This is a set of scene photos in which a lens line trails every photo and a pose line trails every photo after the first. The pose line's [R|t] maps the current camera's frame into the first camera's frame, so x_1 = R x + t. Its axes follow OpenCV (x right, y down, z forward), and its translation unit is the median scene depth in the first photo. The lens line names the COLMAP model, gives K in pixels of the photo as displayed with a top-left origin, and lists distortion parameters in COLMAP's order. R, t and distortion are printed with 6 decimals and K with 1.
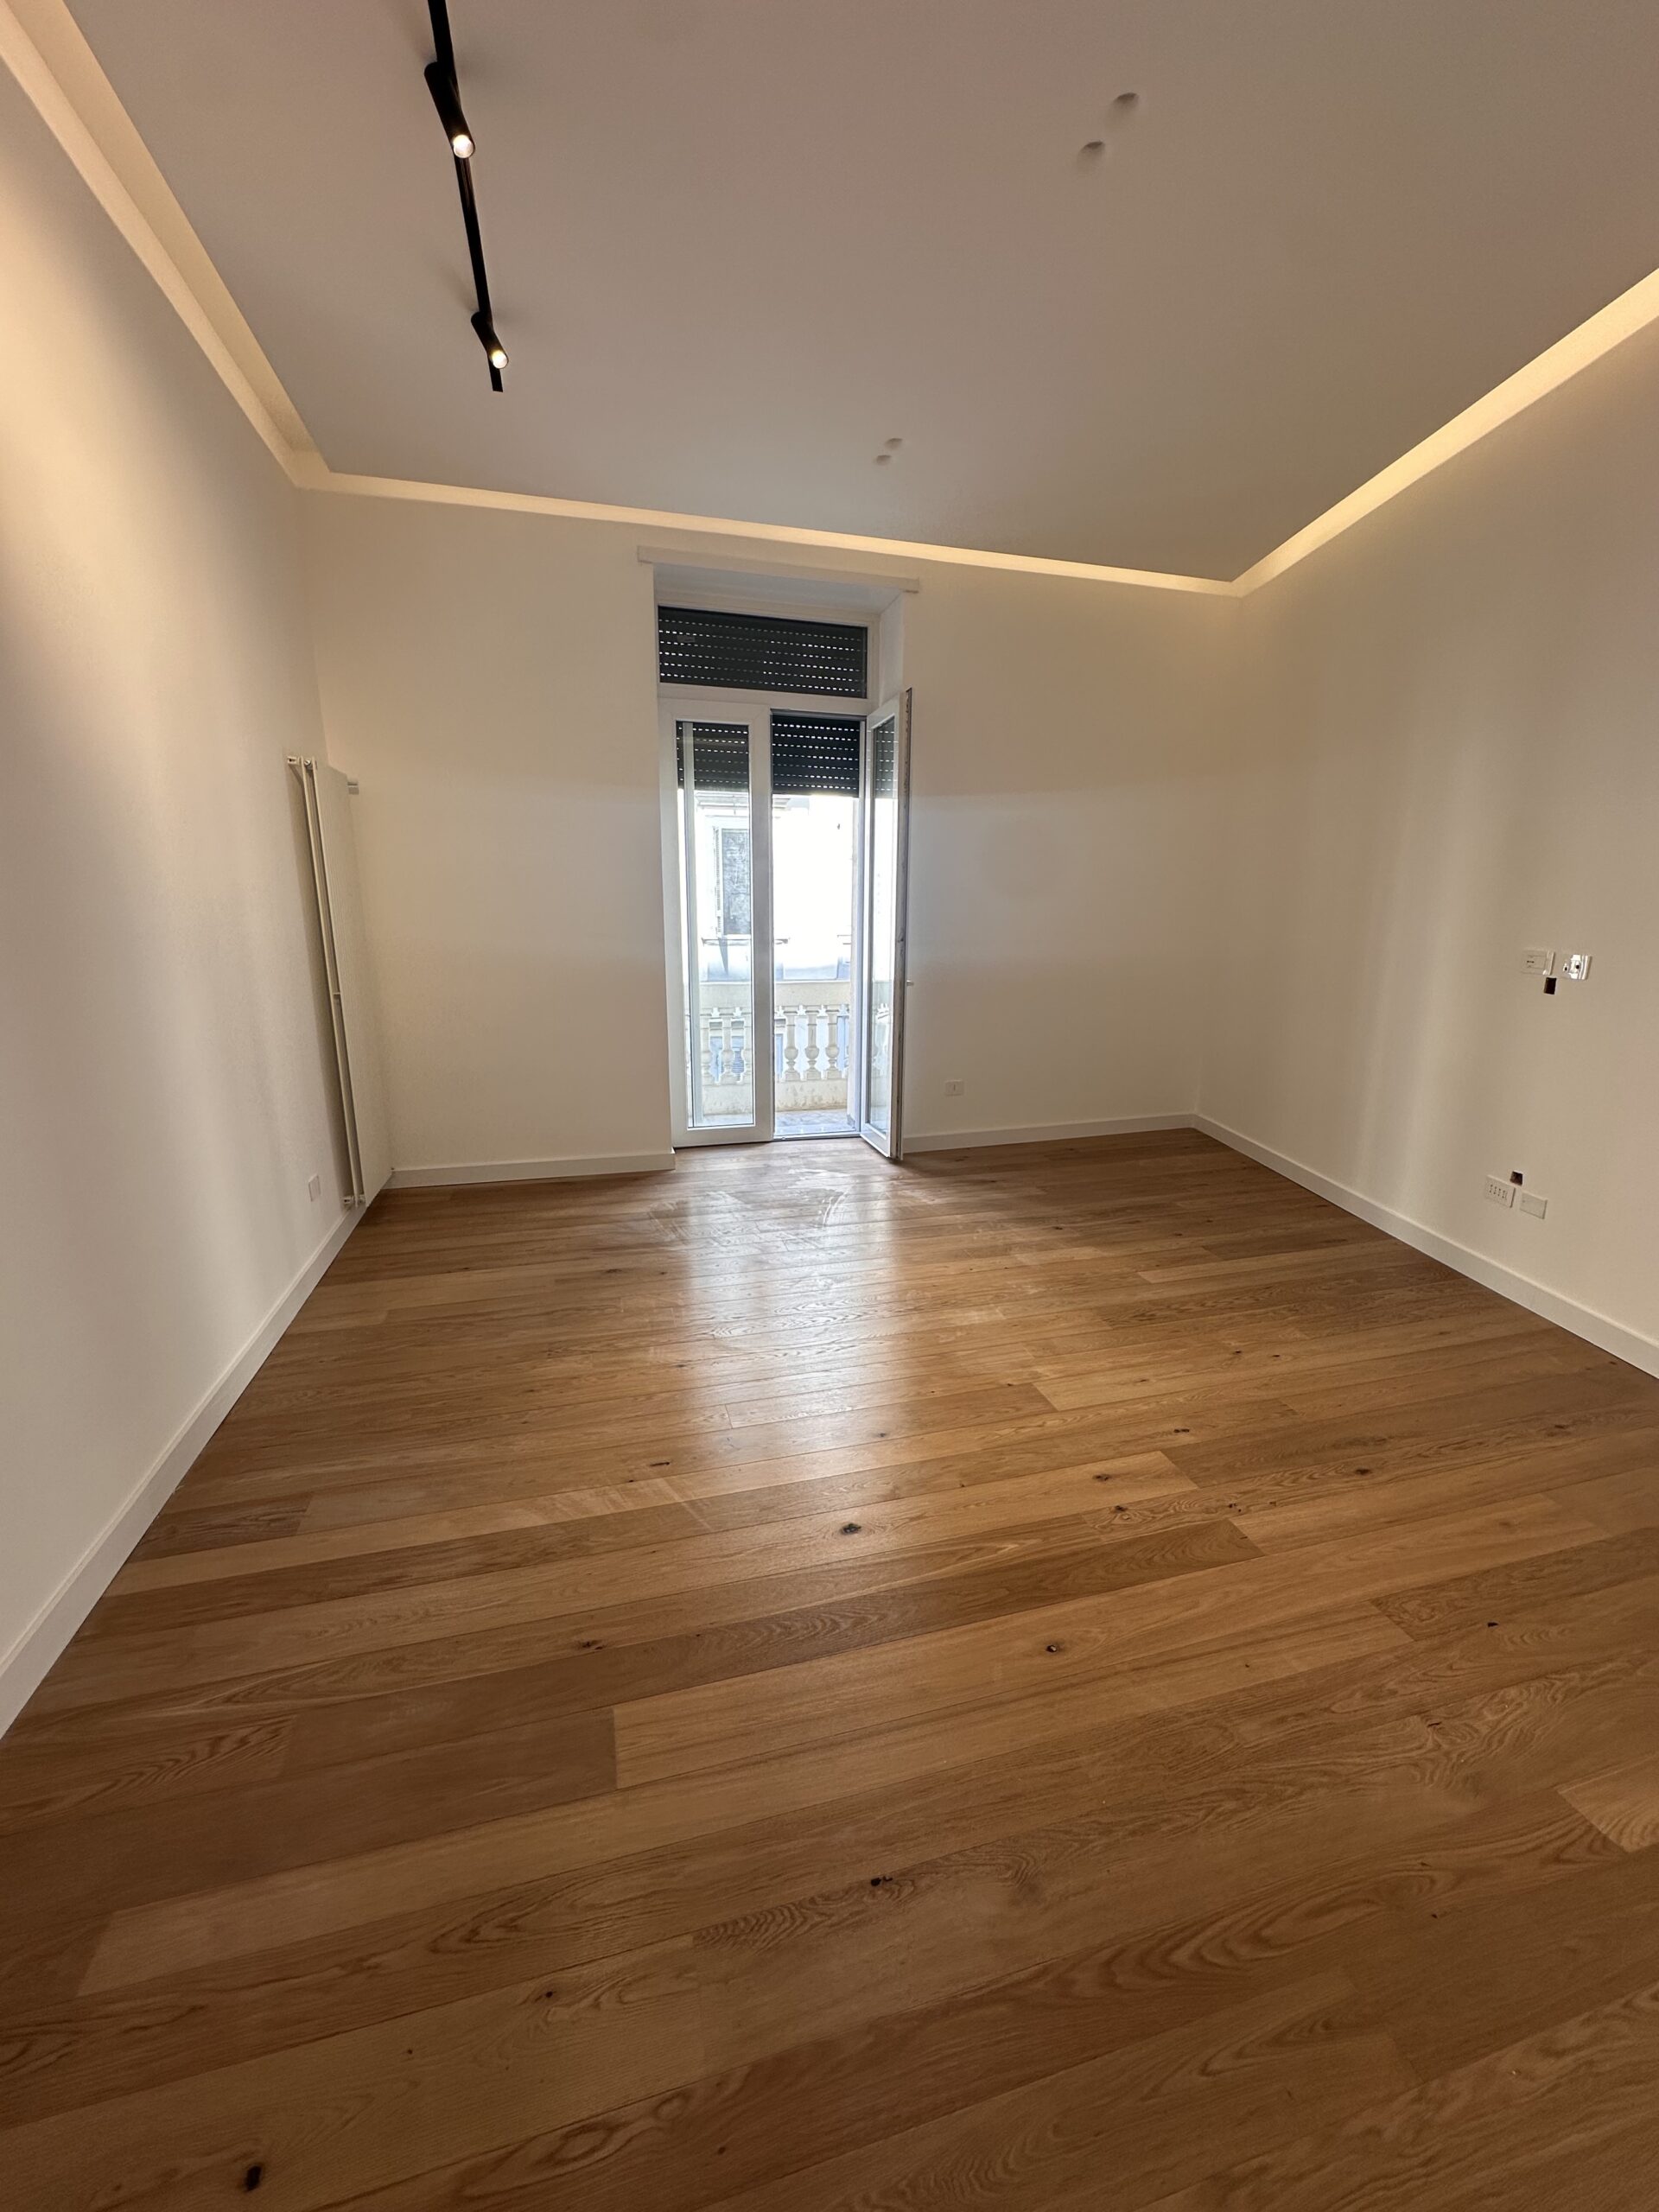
lens RADIAL K [[885.8, 0, 826.9], [0, 885.8, 1108.3], [0, 0, 1]] dist [-0.004334, -0.000852]
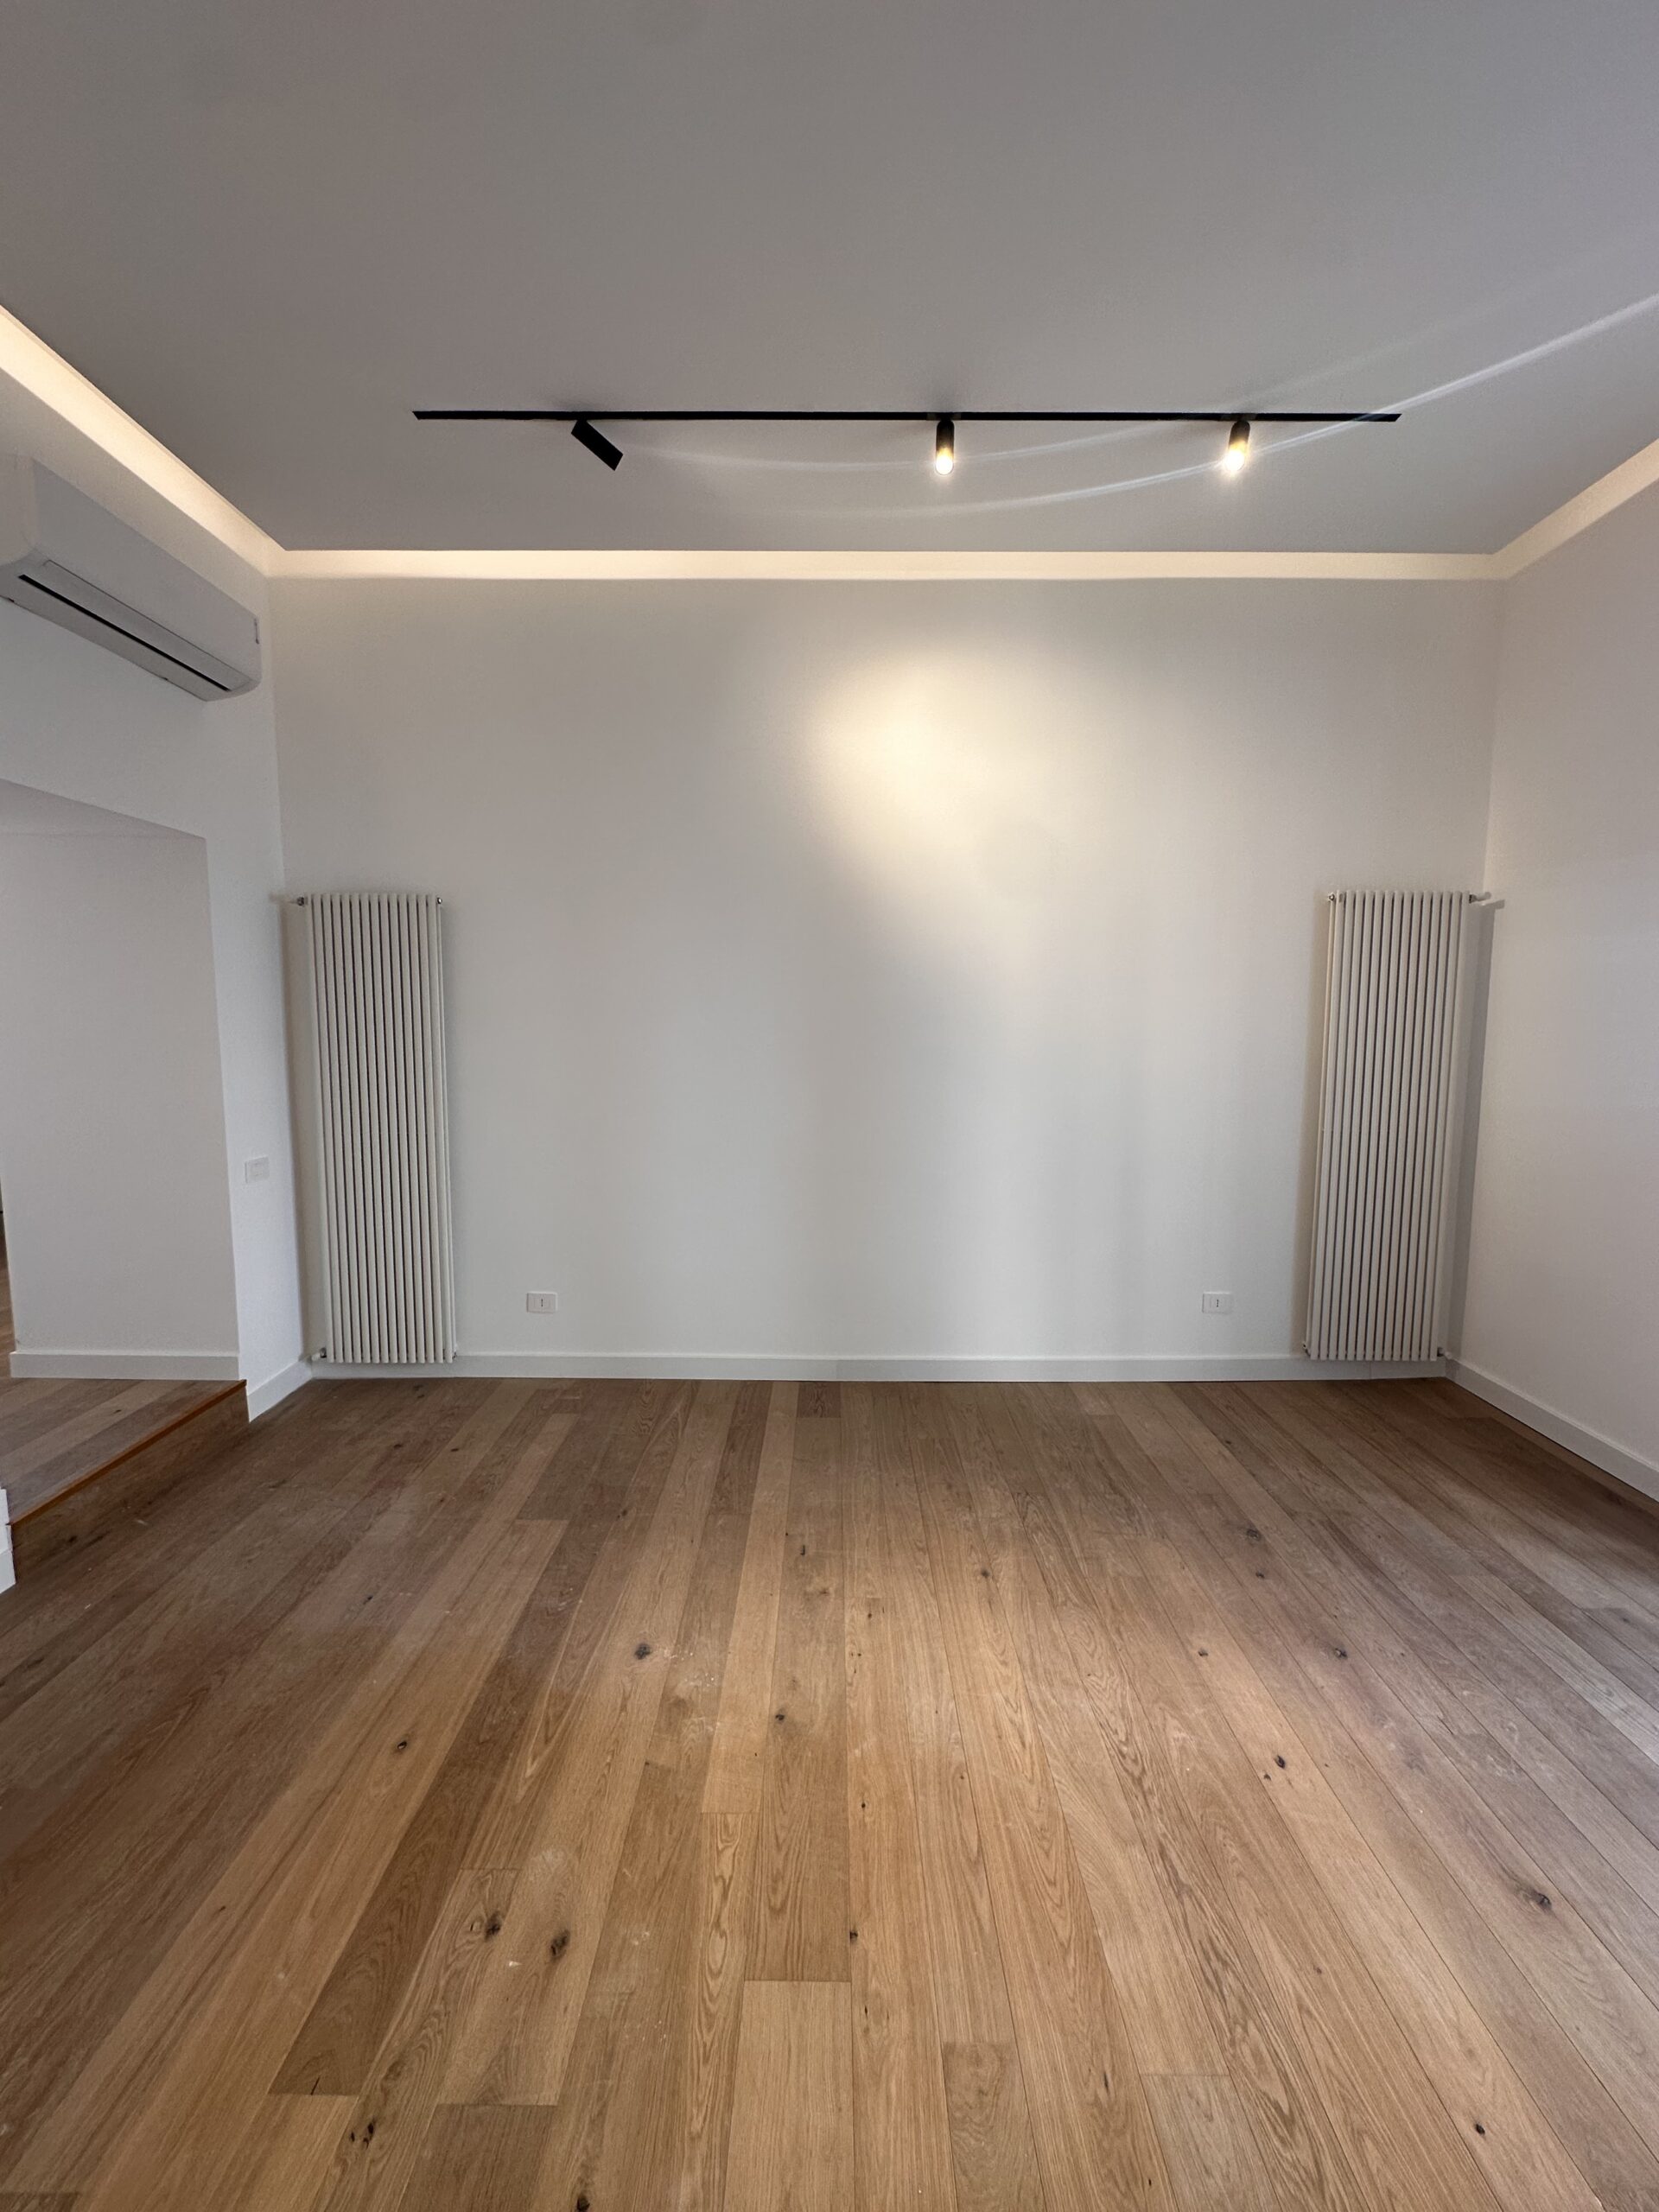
lens RADIAL K [[885.8, 0, 826.1], [0, 885.8, 1103.1], [0, 0, 1]] dist [-0.004334, -0.000852]
pose [[-0.273291, 0.083772, -0.958277, 0.819796], [-0.217124, 0.965120, 0.146292, -0.295661], [0.937107, 0.248045, -0.245569, 1.199325]]
